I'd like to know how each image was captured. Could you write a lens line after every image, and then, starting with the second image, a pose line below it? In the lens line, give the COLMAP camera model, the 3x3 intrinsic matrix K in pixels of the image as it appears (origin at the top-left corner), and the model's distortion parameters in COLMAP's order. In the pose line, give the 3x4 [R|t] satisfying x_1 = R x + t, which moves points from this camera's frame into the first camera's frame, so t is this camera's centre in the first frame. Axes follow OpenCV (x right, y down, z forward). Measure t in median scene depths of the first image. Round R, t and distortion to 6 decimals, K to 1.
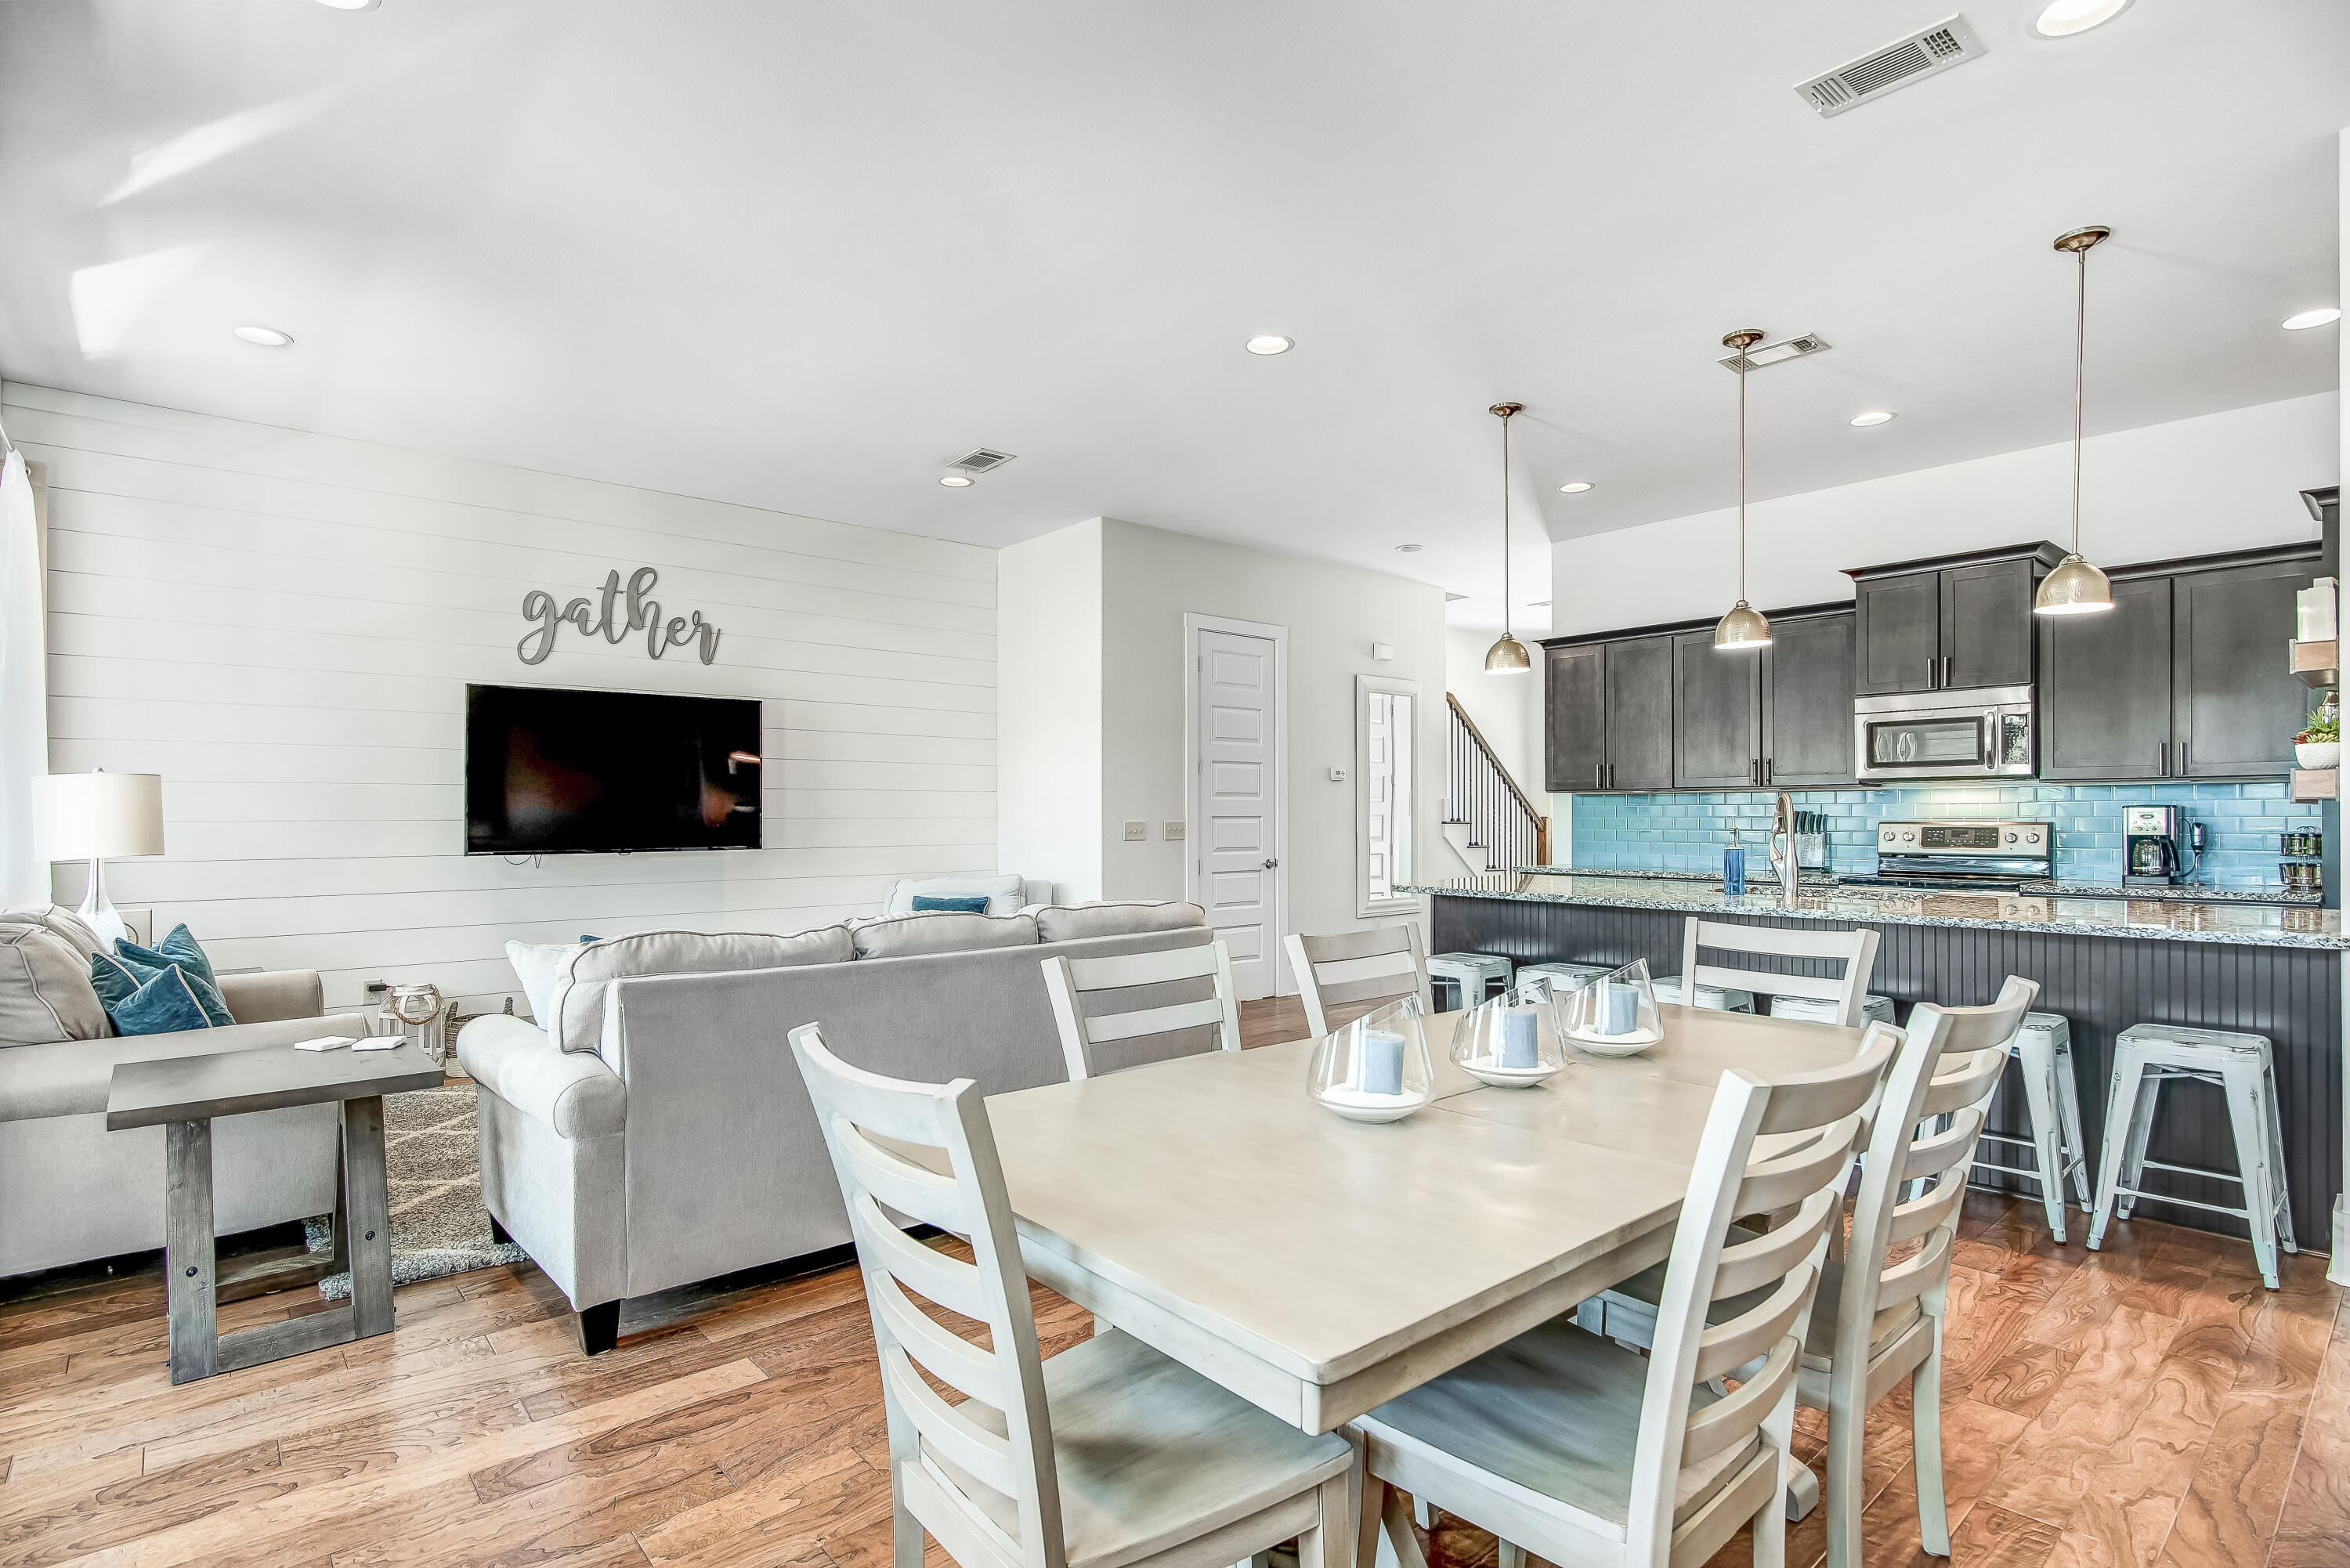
lens RADIAL K [[1170.4, 0, 1163.2], [0, 1170.4, 782.6], [0, 0, 1]] dist [-0.004737, -0.001520]
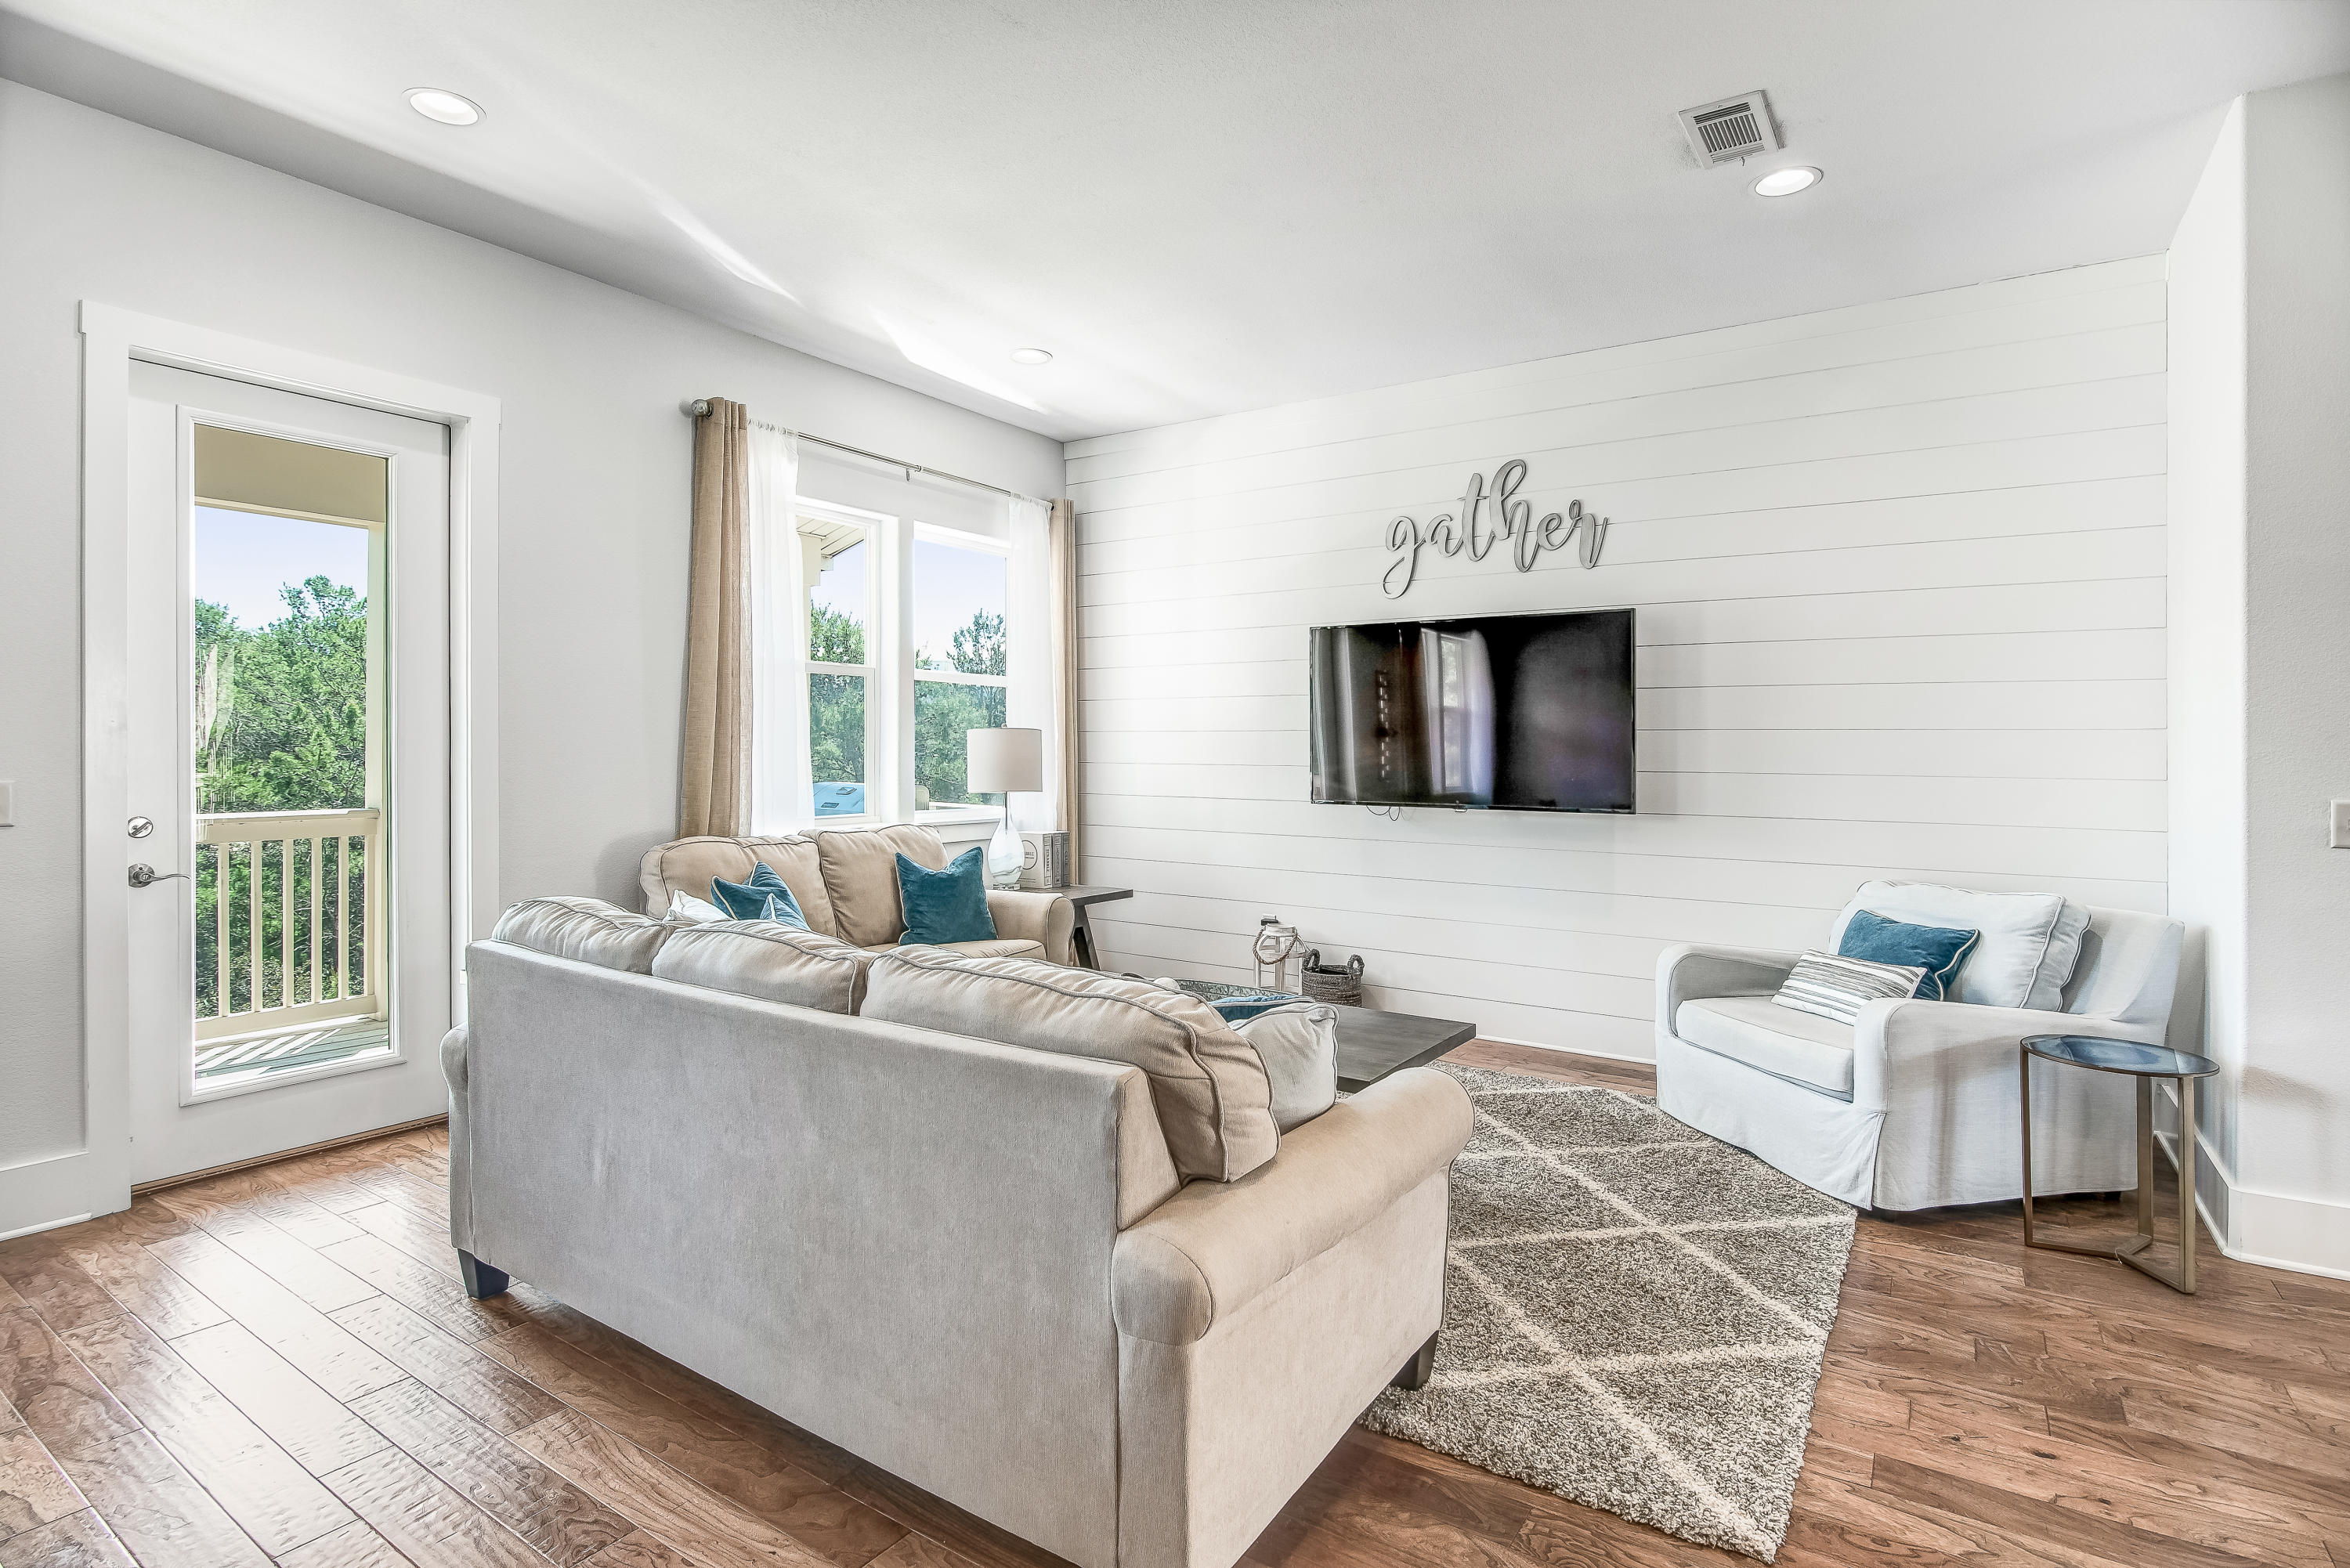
lens RADIAL K [[1170.4, 0, 1169.1], [0, 1170.4, 767.2], [0, 0, 1]] dist [-0.004737, -0.001520]
pose [[0.265984, 0.019820, -0.963774, 0.295708], [0.011925, 0.999644, 0.023848, 0.007367], [0.963904, -0.017836, 0.265653, 0.578569]]
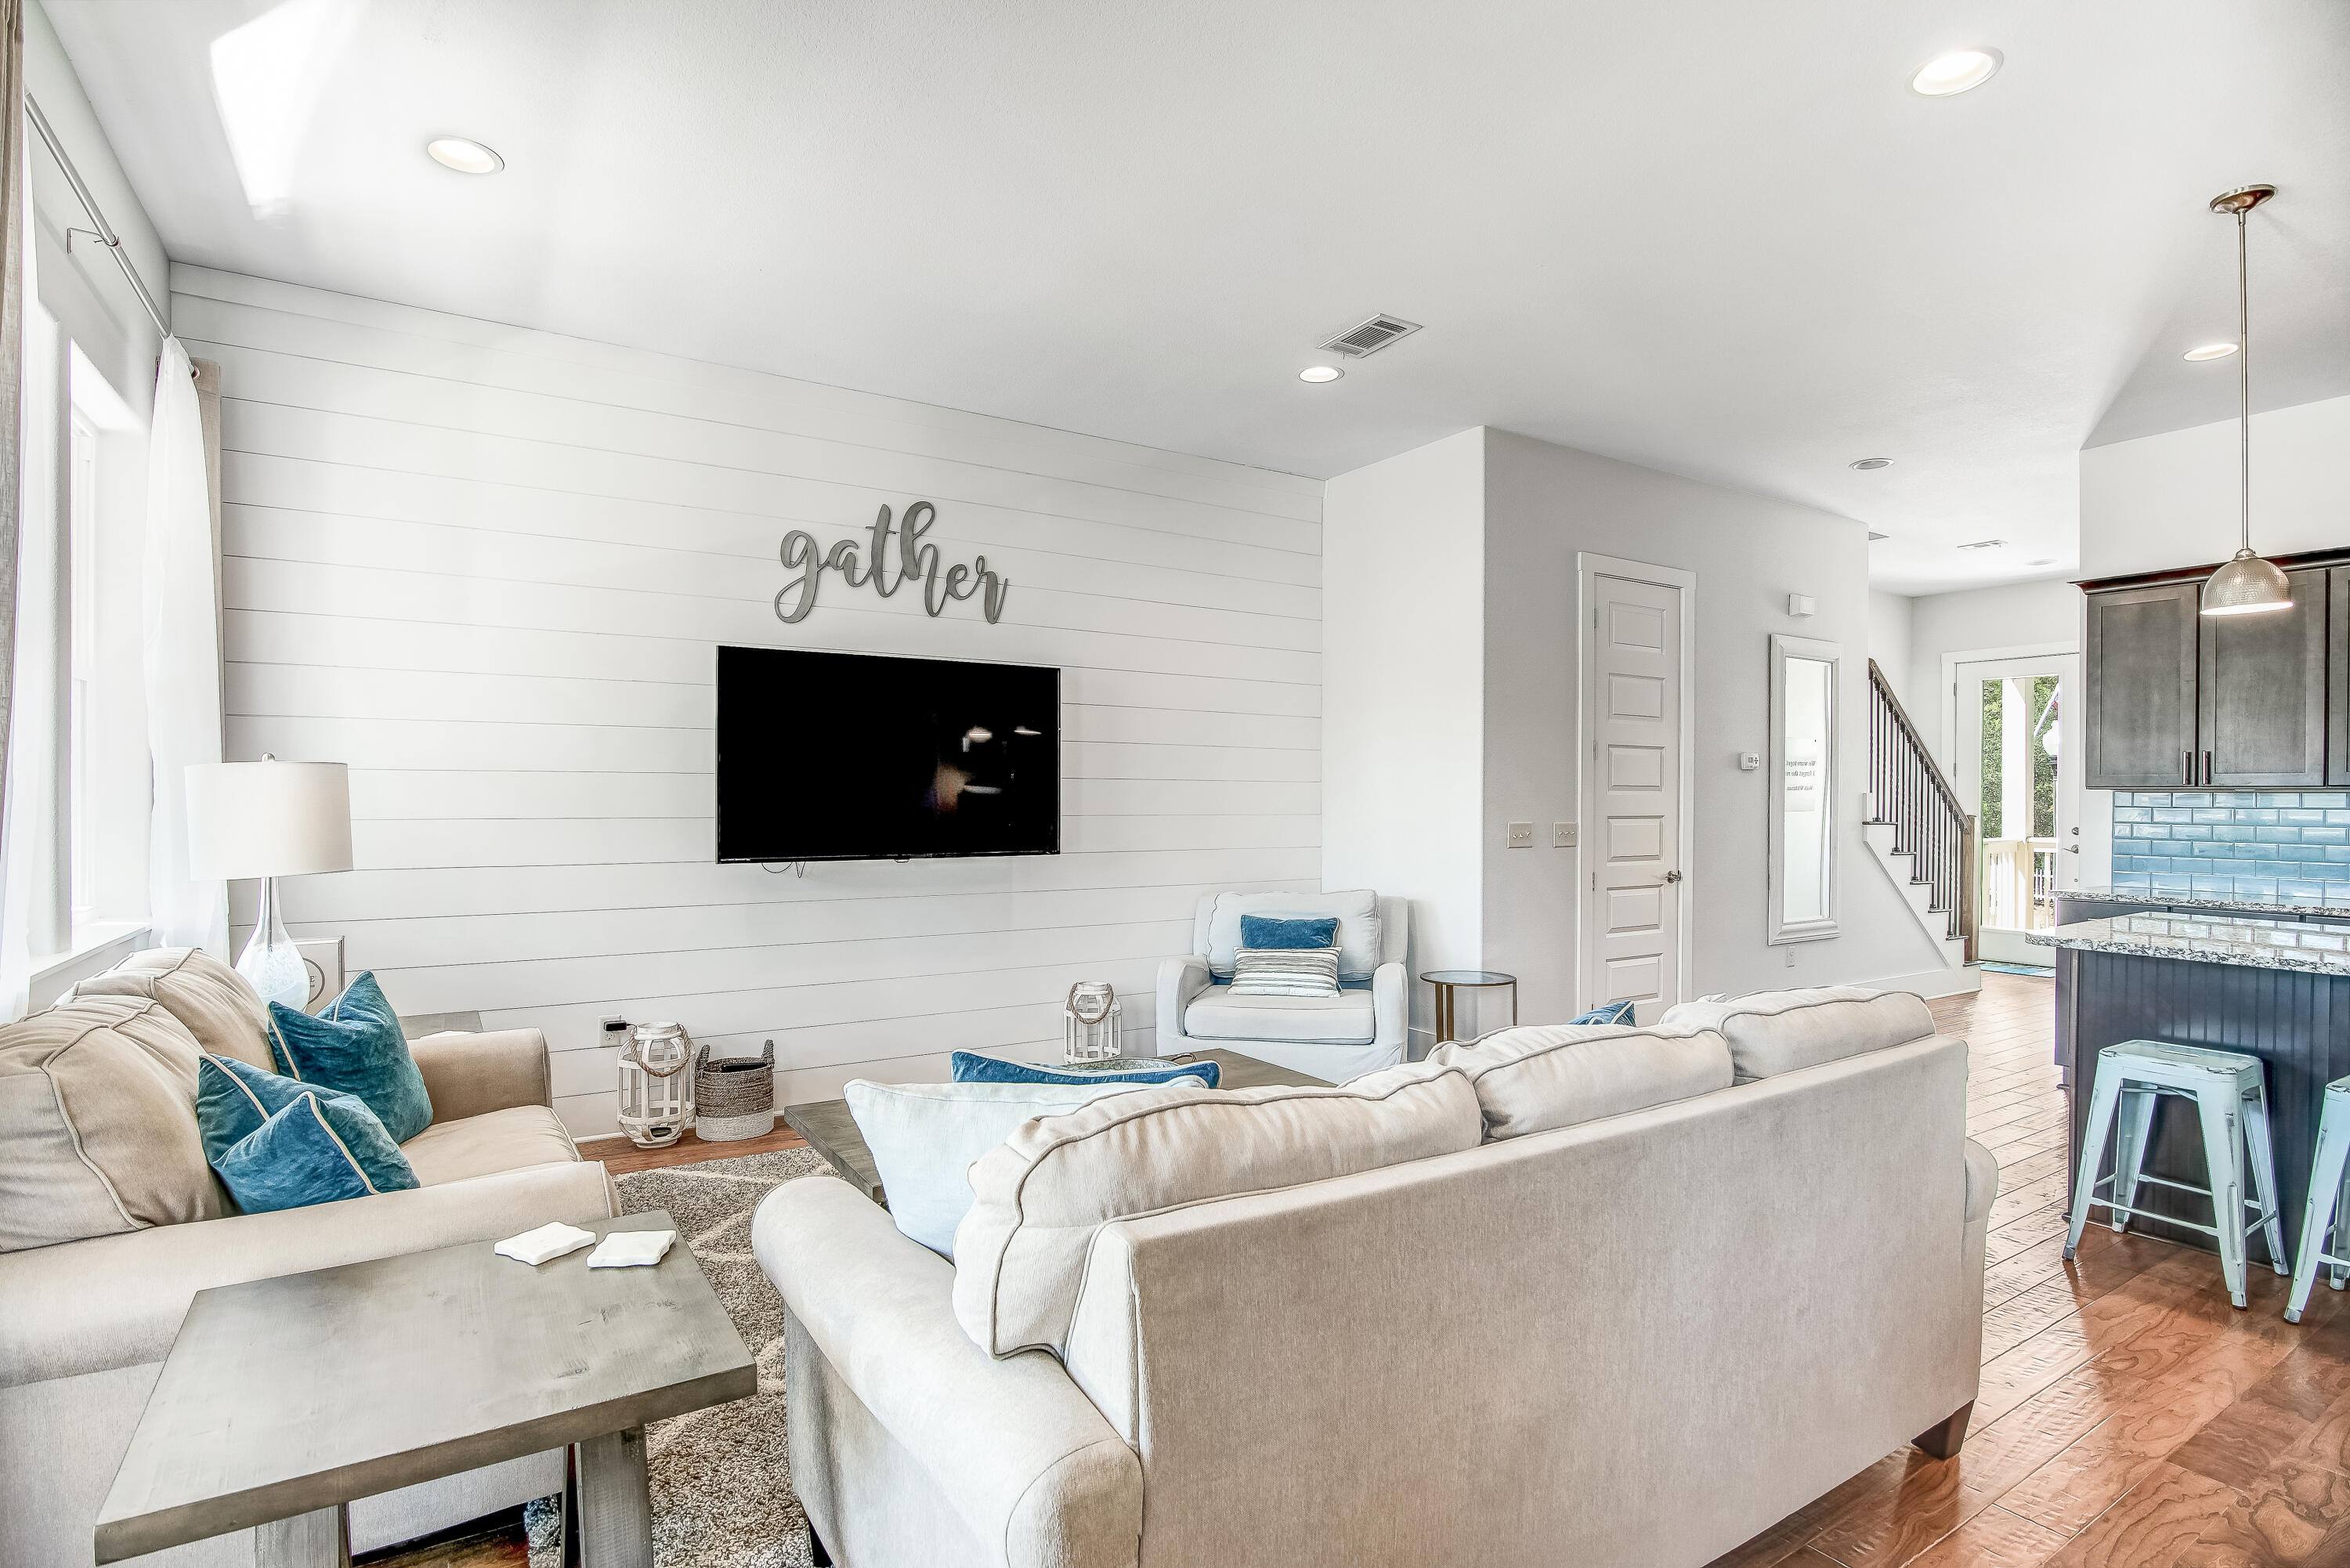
lens RADIAL K [[1170.4, 0, 1179.9], [0, 1170.4, 796.2], [0, 0, 1]] dist [-0.004737, -0.001520]
pose [[0.990676, 0.007893, -0.136008, -0.166040], [-0.004093, 0.999594, 0.028190, -0.006435], [0.136175, -0.027371, 0.990307, 0.239424]]
